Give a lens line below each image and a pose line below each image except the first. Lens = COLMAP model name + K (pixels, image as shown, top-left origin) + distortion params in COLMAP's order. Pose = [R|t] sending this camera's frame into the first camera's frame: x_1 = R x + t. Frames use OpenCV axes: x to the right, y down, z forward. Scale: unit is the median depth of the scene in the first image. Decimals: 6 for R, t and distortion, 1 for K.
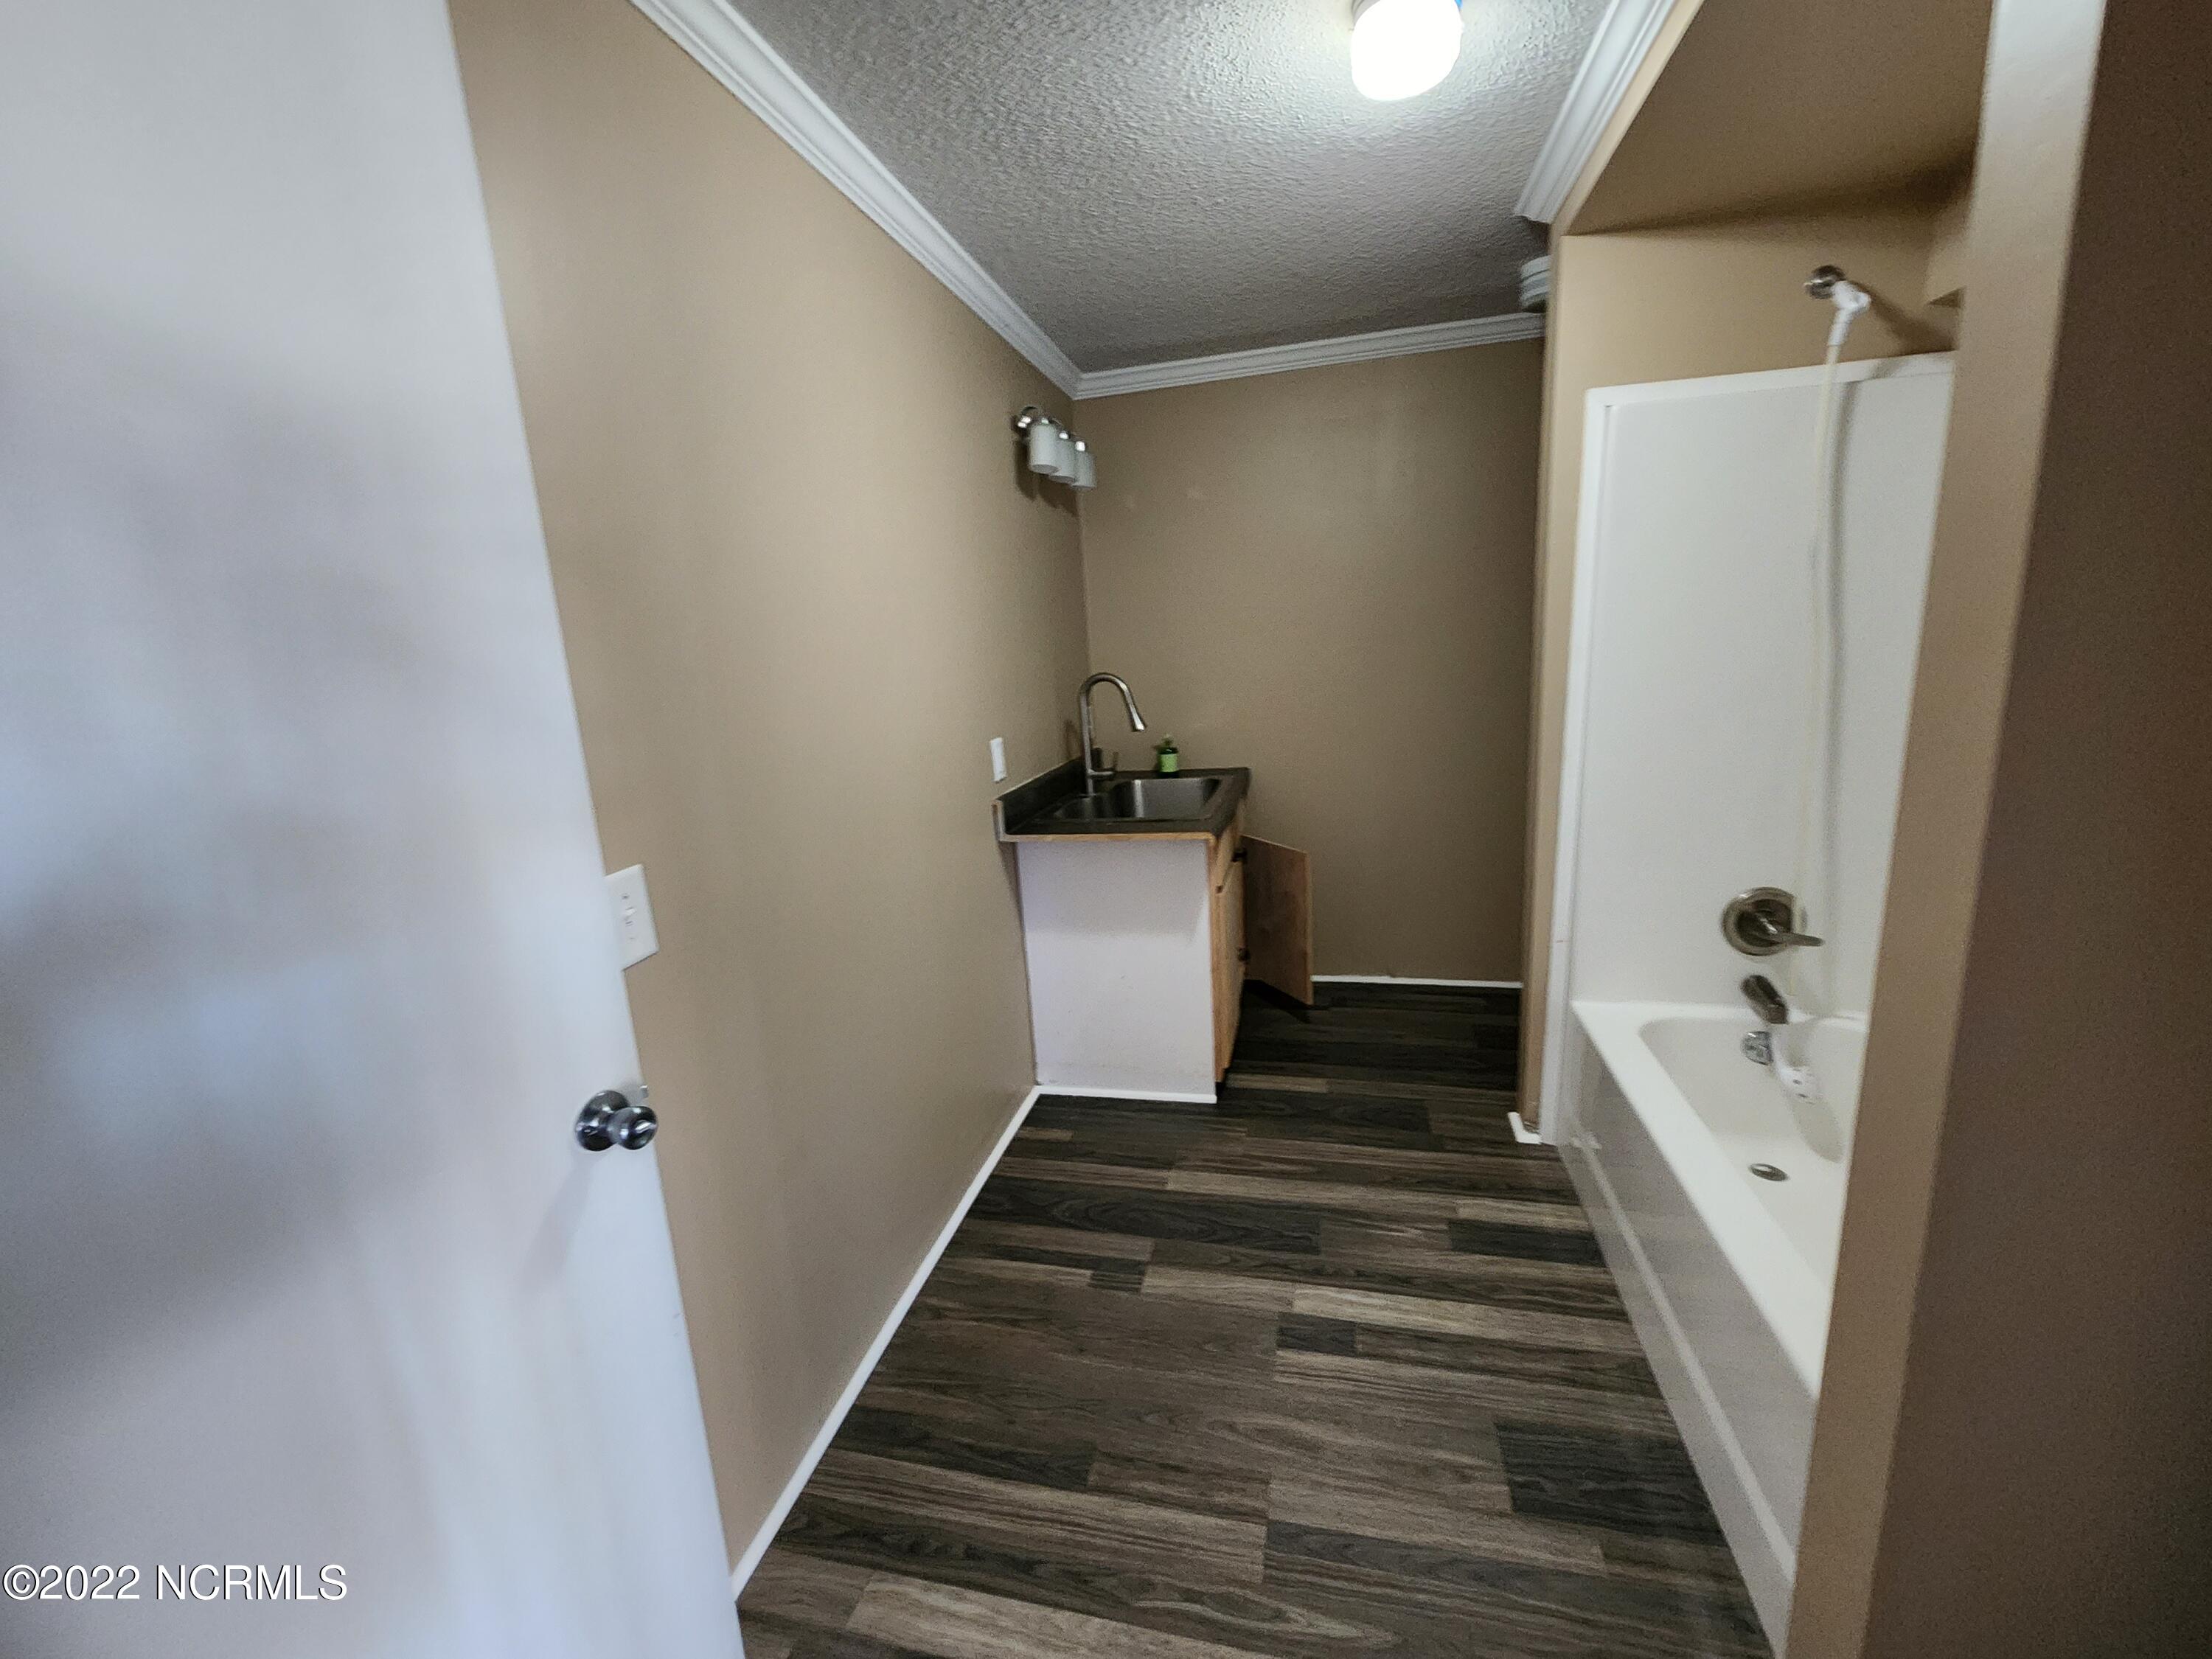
lens RADIAL K [[903.5, 0, 1104.8], [0, 903.5, 846.1], [0, 0, 1]] dist [0.003044, 0.000043]
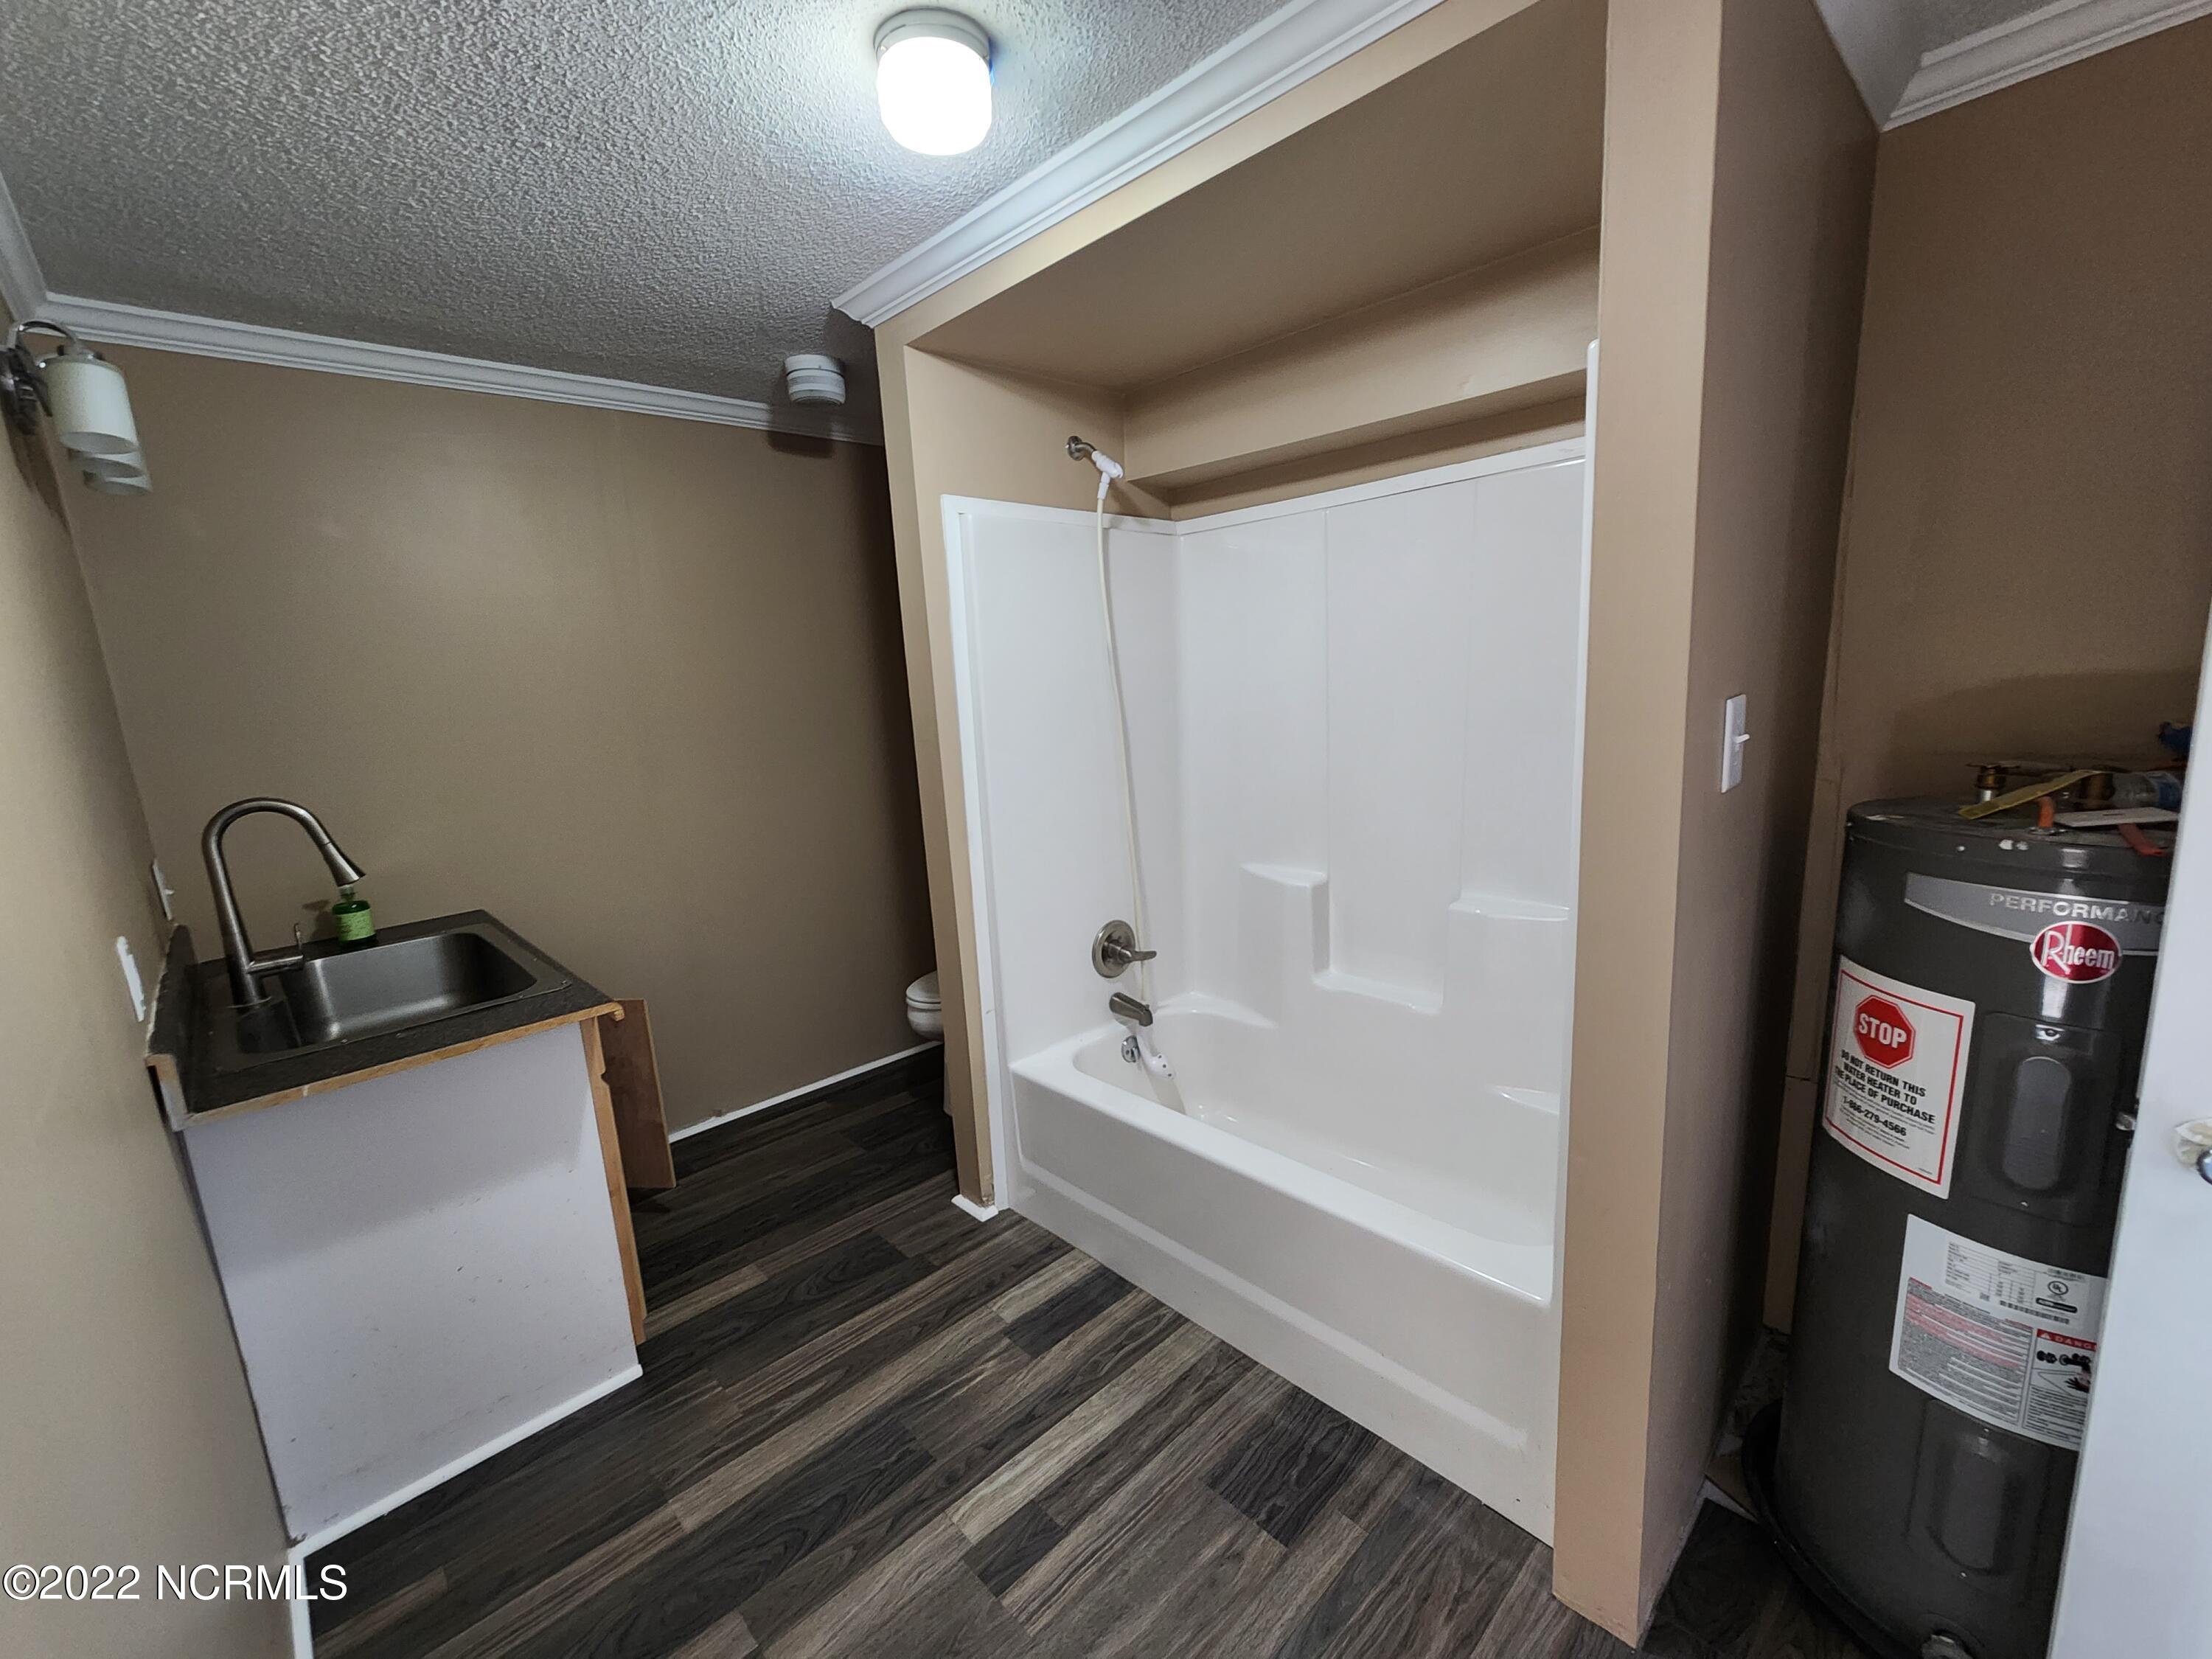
lens RADIAL K [[903.5, 0, 1104.8], [0, 903.5, 846.1], [0, 0, 1]] dist [0.003044, 0.000043]
pose [[0.544699, -0.126805, 0.828990, -0.280001], [0.209005, 0.977838, 0.012243, -0.071133], [-0.812170, 0.166594, 0.559130, 0.304240]]
